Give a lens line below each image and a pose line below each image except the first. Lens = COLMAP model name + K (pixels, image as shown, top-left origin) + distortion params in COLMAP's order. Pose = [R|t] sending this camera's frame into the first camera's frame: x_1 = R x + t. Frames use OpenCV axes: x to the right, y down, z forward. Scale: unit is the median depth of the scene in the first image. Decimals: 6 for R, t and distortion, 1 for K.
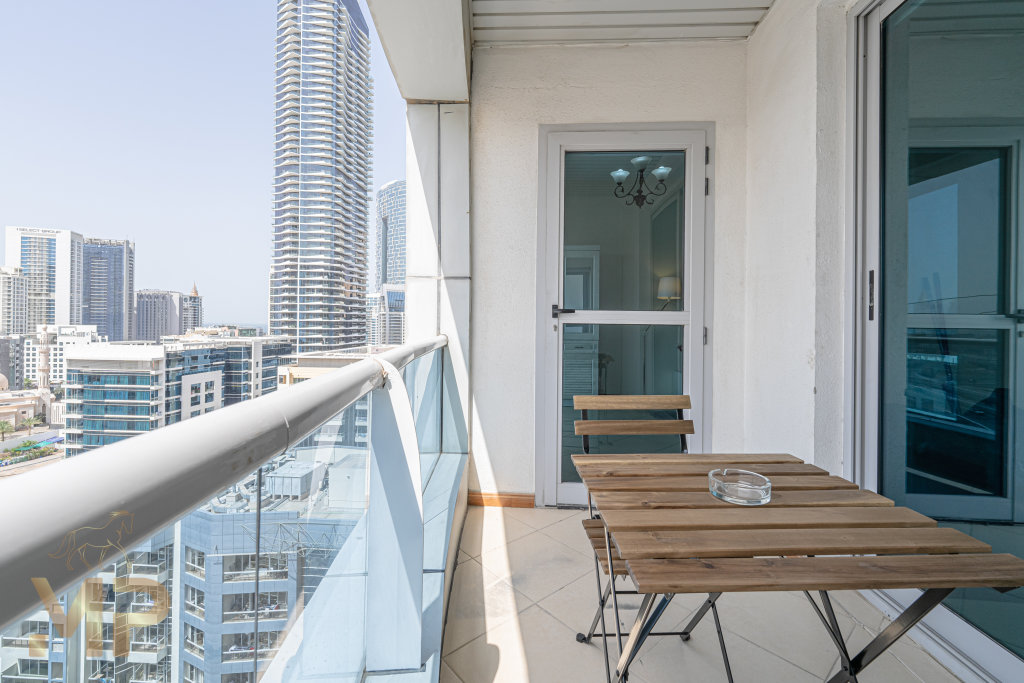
lens RADIAL K [[446.8, 0, 502.5], [0, 446.8, 318.3], [0, 0, 1]] dist [0.000857, -0.000503]
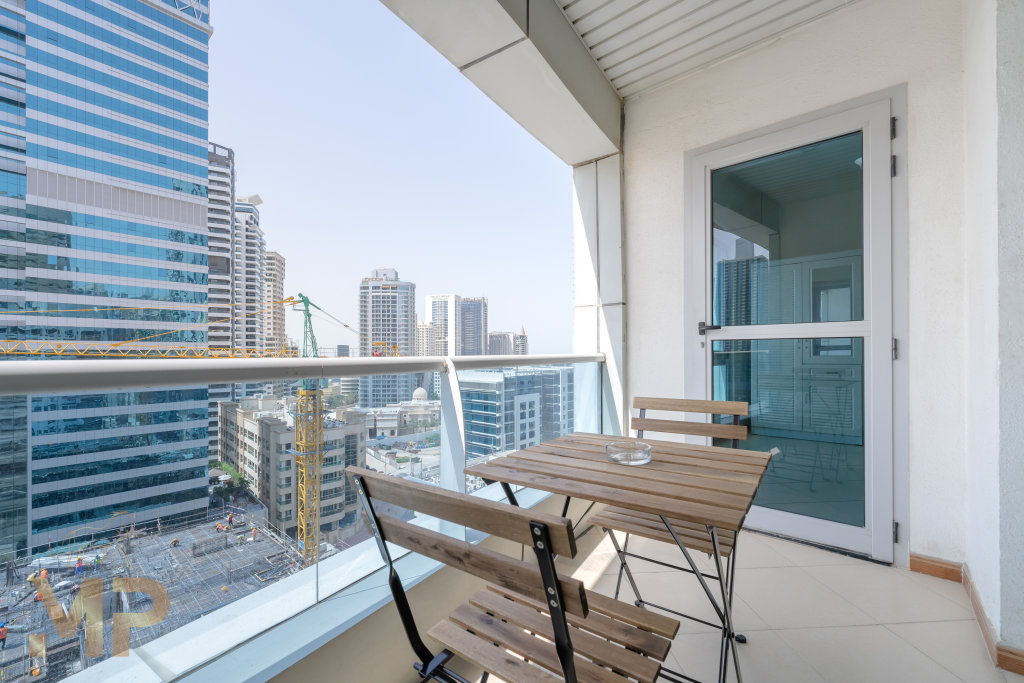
lens RADIAL K [[443.1, 0, 512.2], [0, 443.1, 351.2], [0, 0, 1]] dist [0.000103, 0.000061]
pose [[0.775734, -0.019793, -0.630749, 0.418169], [0.017623, 0.999798, -0.009701, 0.038449], [0.630813, -0.003591, 0.775926, -0.068338]]
